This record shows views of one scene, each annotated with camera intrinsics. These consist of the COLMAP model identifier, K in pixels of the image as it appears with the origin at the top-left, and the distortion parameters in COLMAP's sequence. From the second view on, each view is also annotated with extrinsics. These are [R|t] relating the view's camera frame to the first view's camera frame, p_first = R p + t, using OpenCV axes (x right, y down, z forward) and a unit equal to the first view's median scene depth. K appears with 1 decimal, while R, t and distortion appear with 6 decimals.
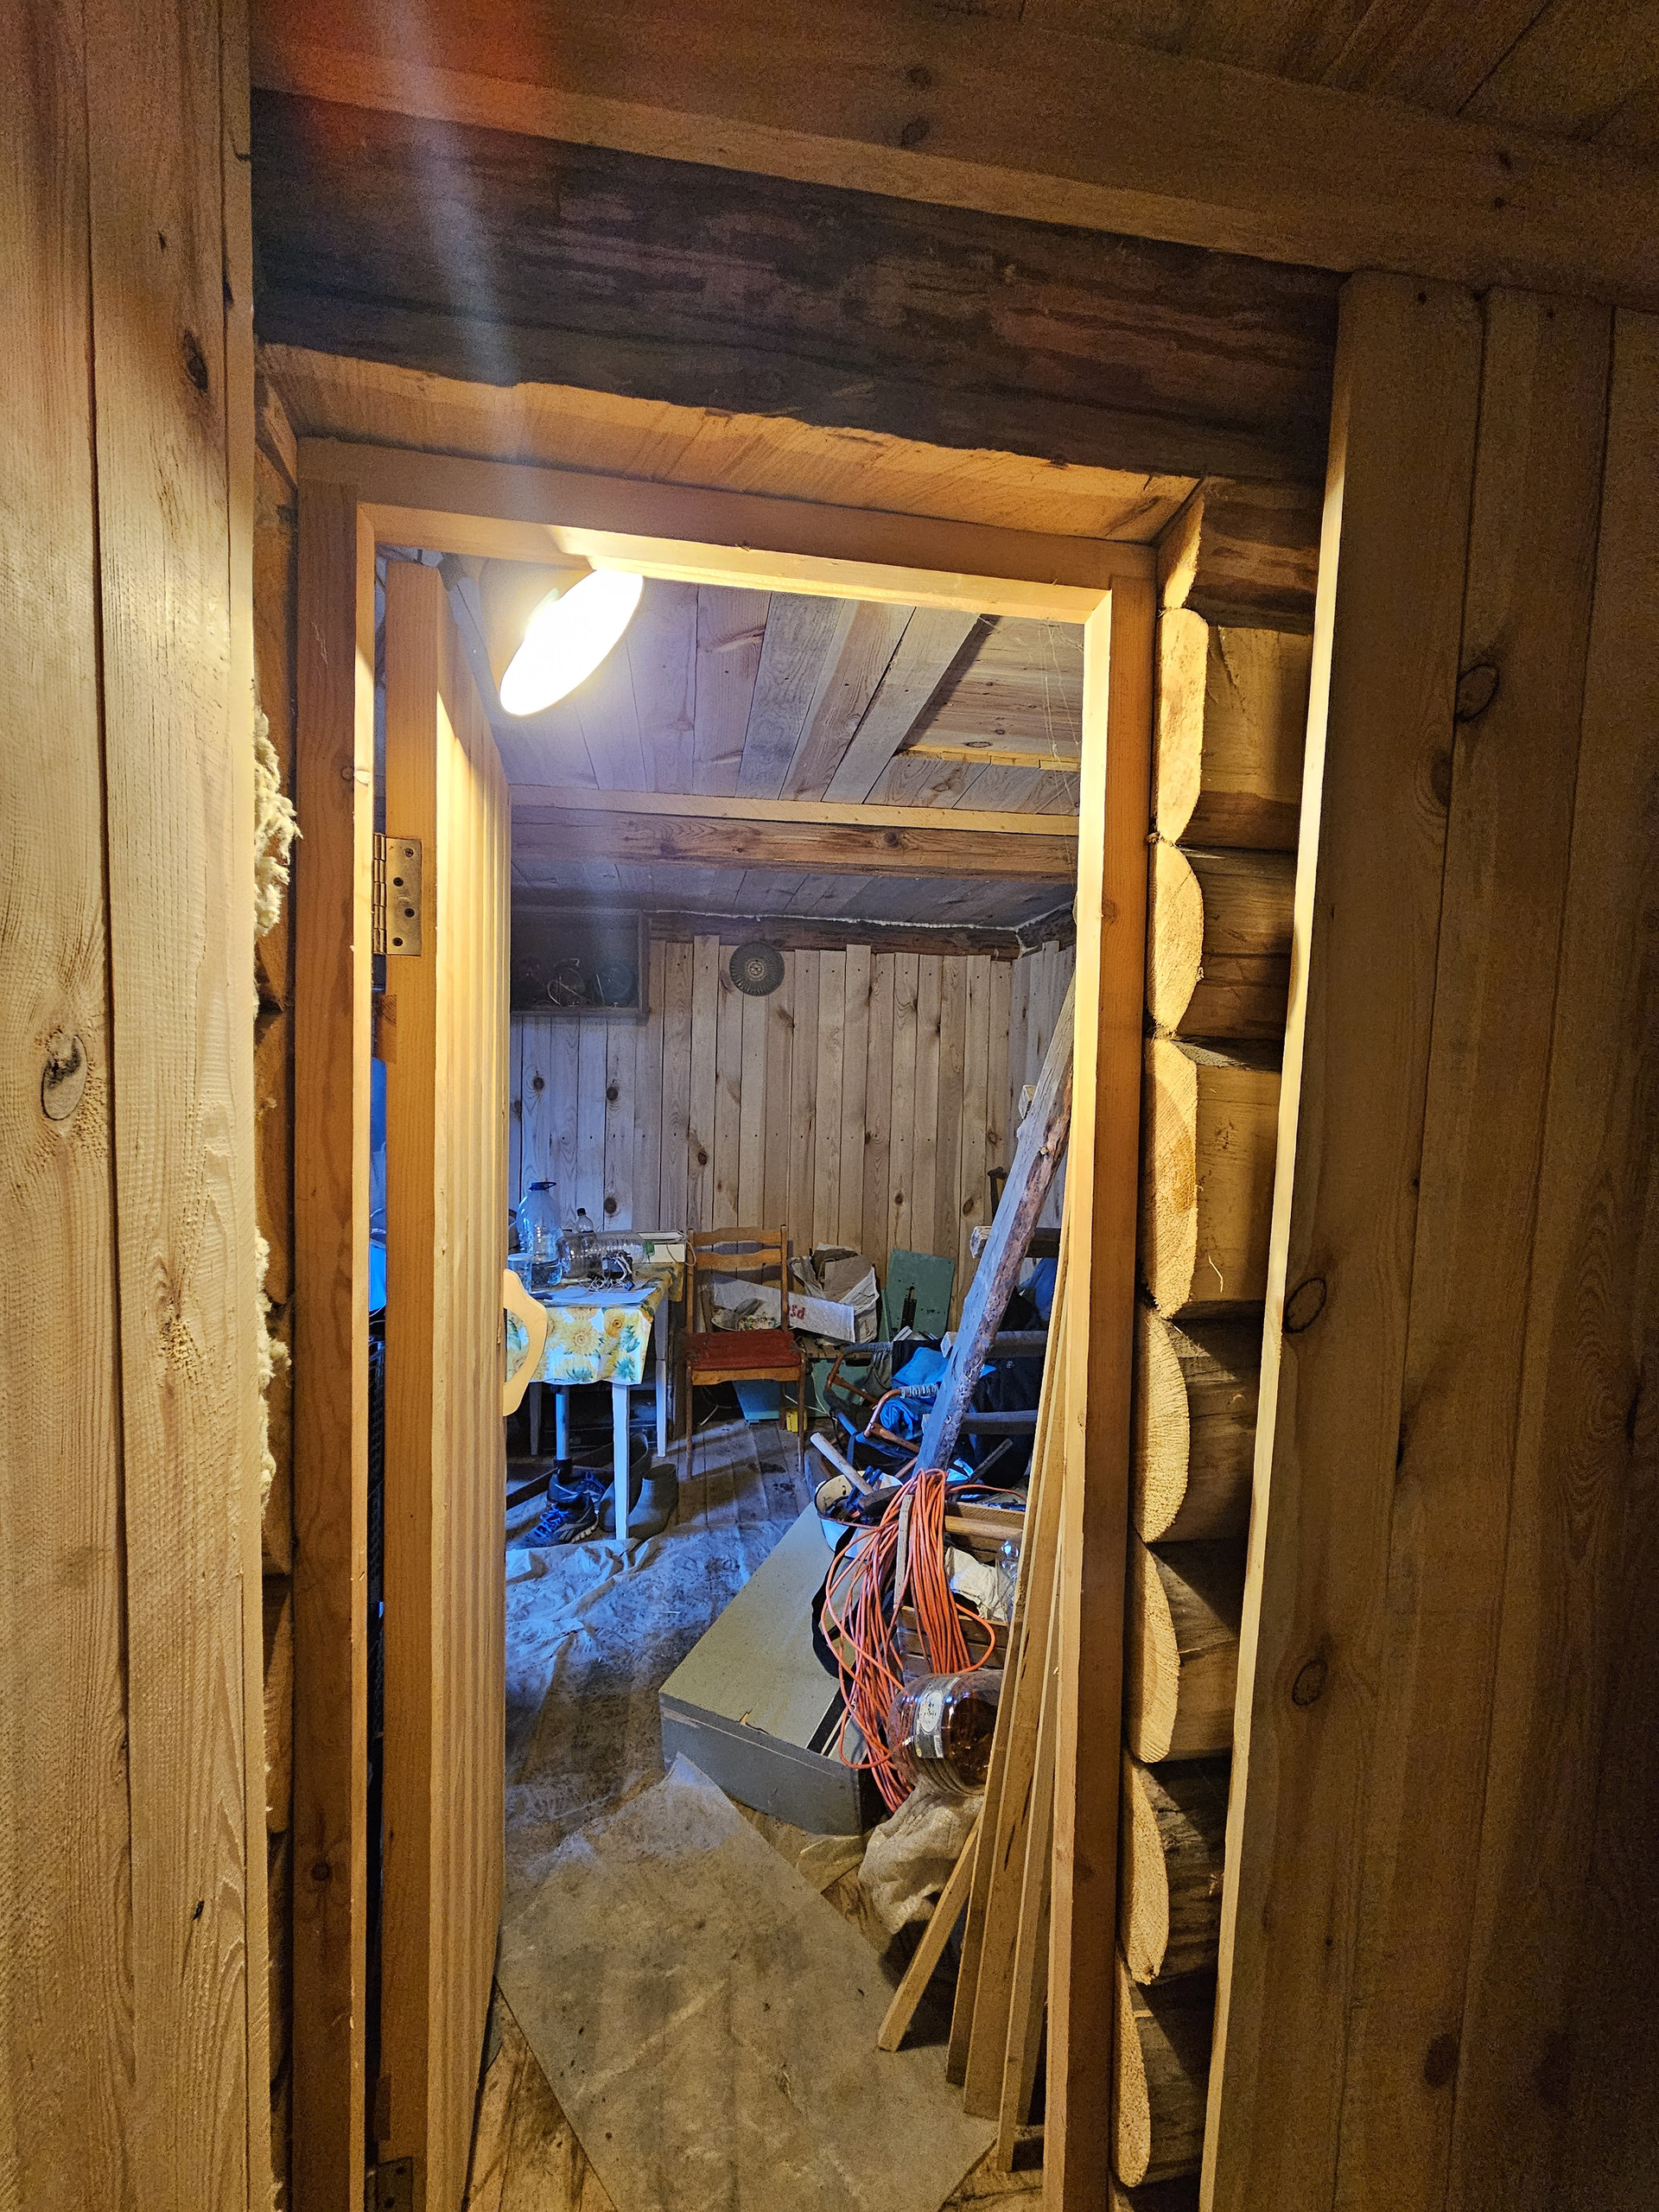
lens RADIAL K [[913.8, 0, 830.0], [0, 913.8, 1110.4], [0, 0, 1]] dist [0.002226, -0.000495]
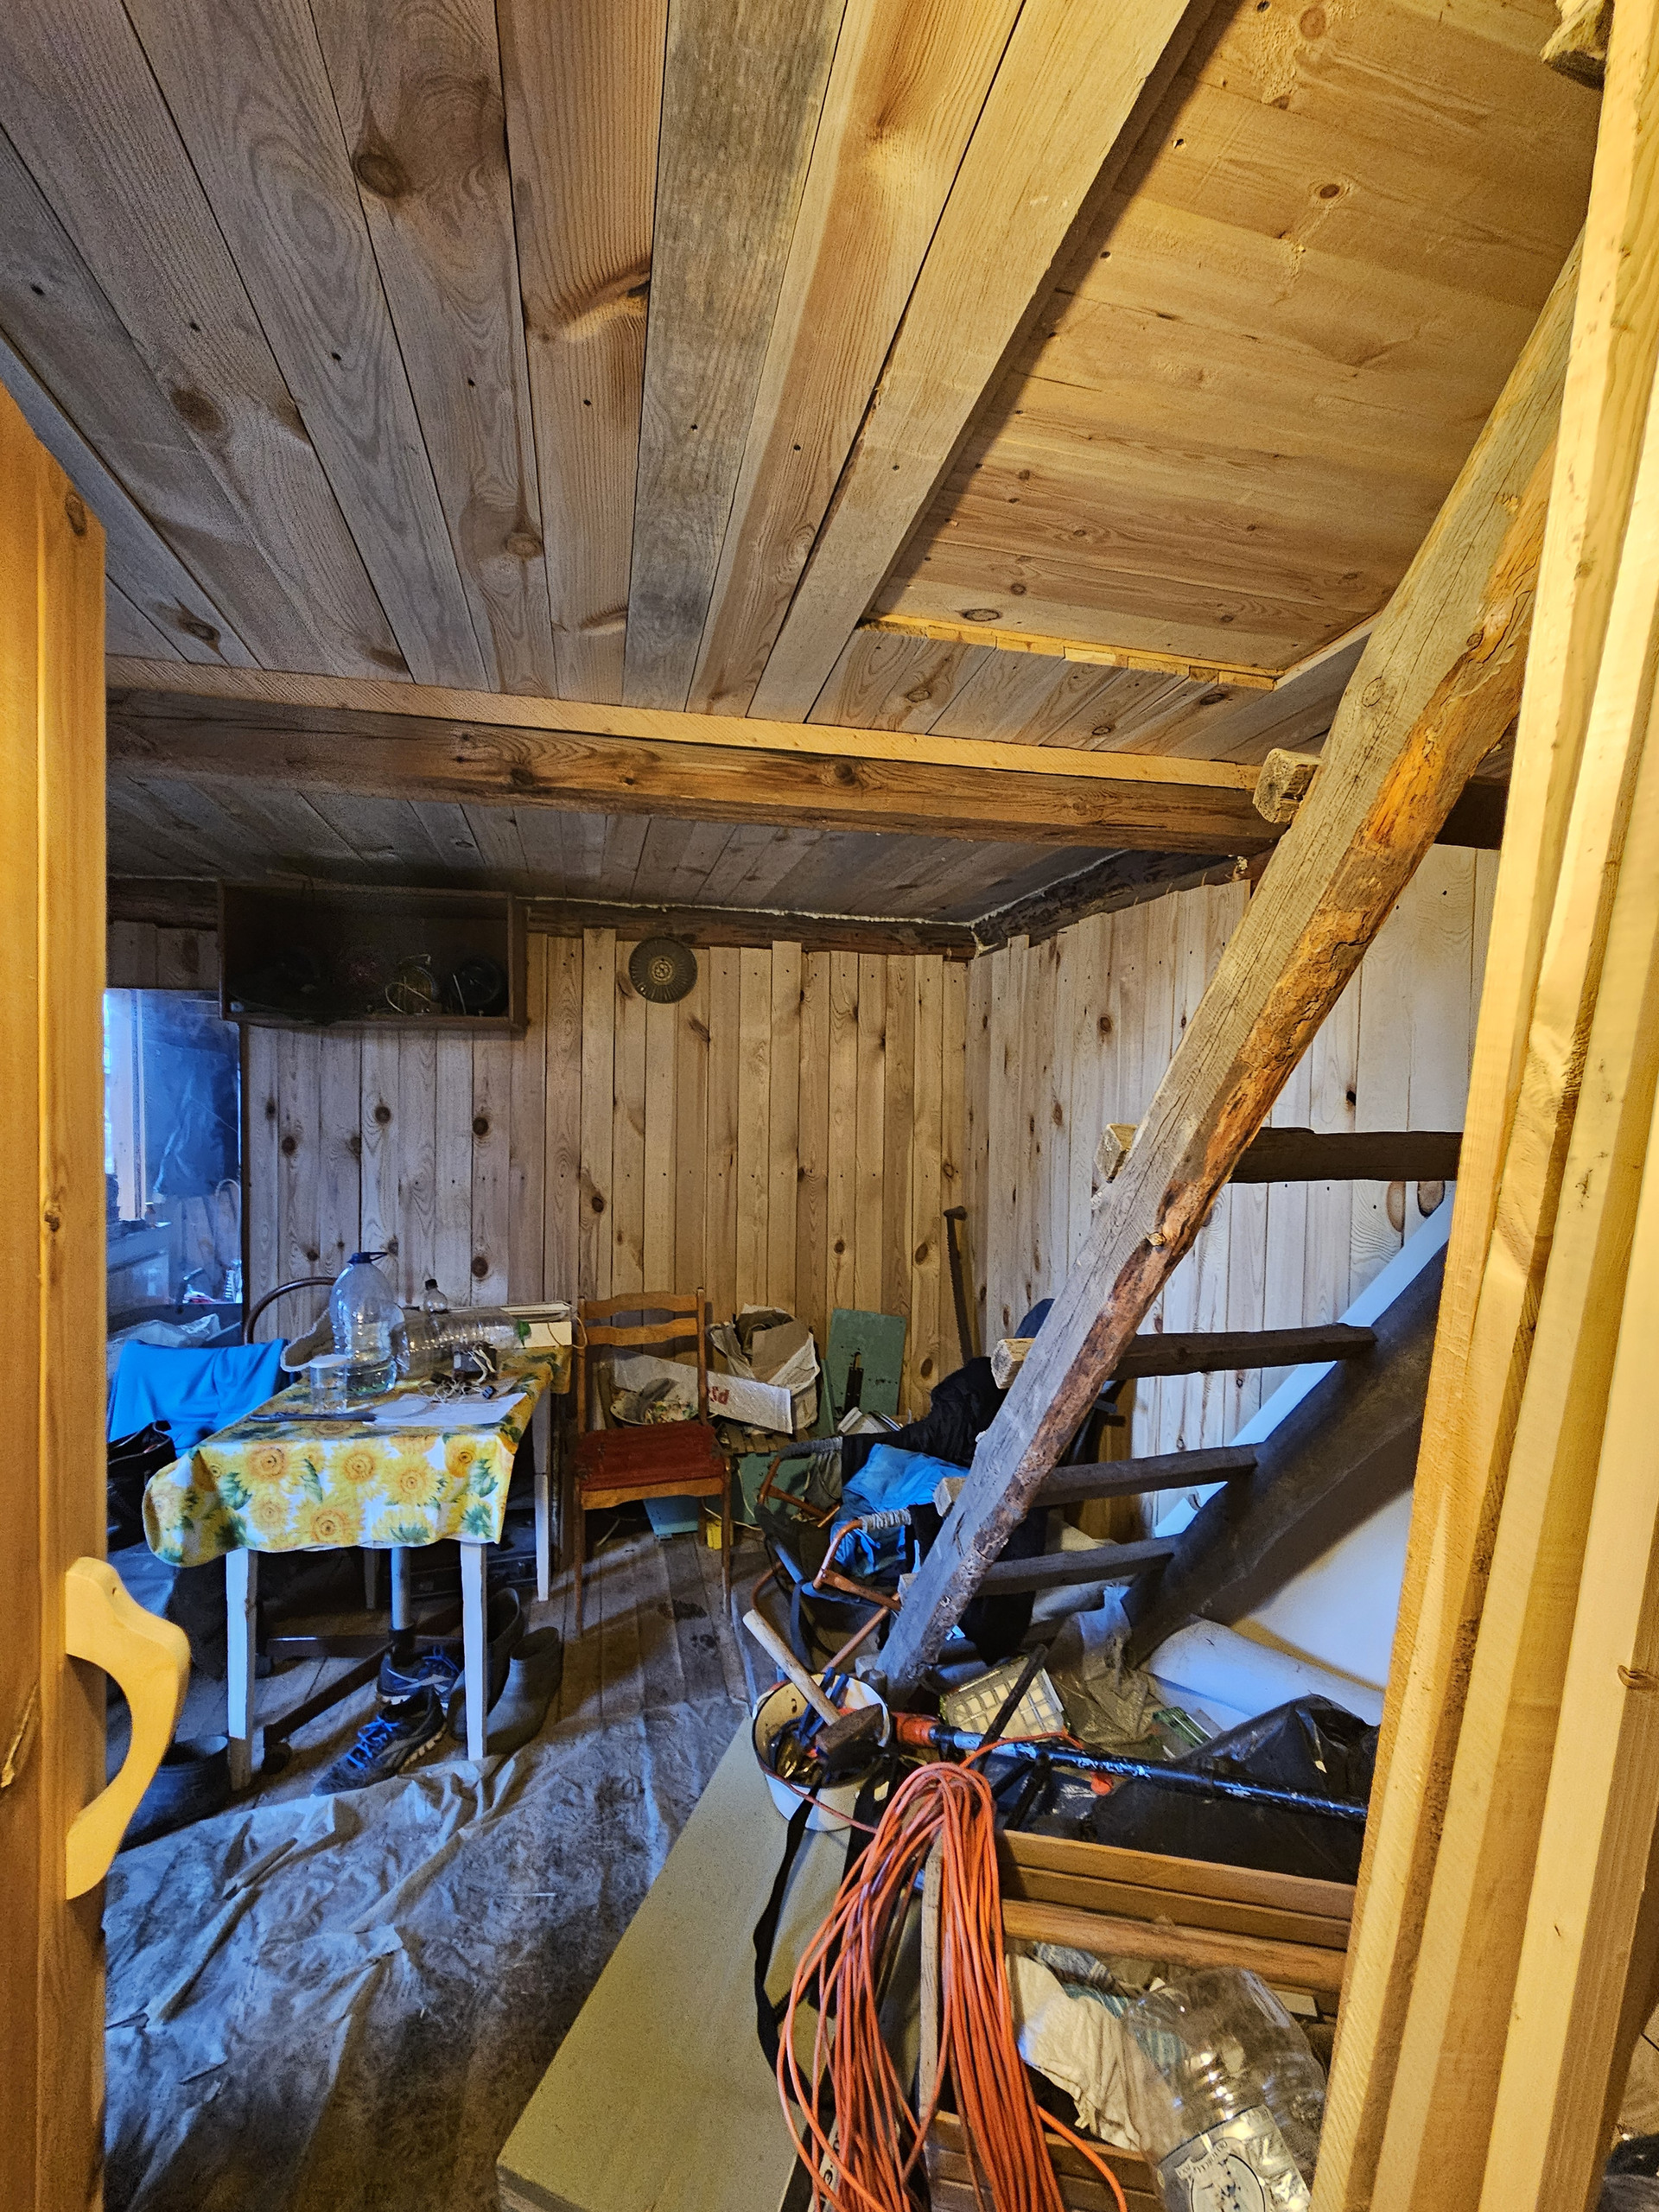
lens RADIAL K [[913.8, 0, 828.0], [0, 913.8, 1110.8], [0, 0, 1]] dist [0.002226, -0.000495]
pose [[0.995799, -0.013996, 0.090496, -0.012779], [0.015789, 0.999692, -0.019128, -0.016271], [-0.090200, 0.020477, 0.995713, 0.254752]]
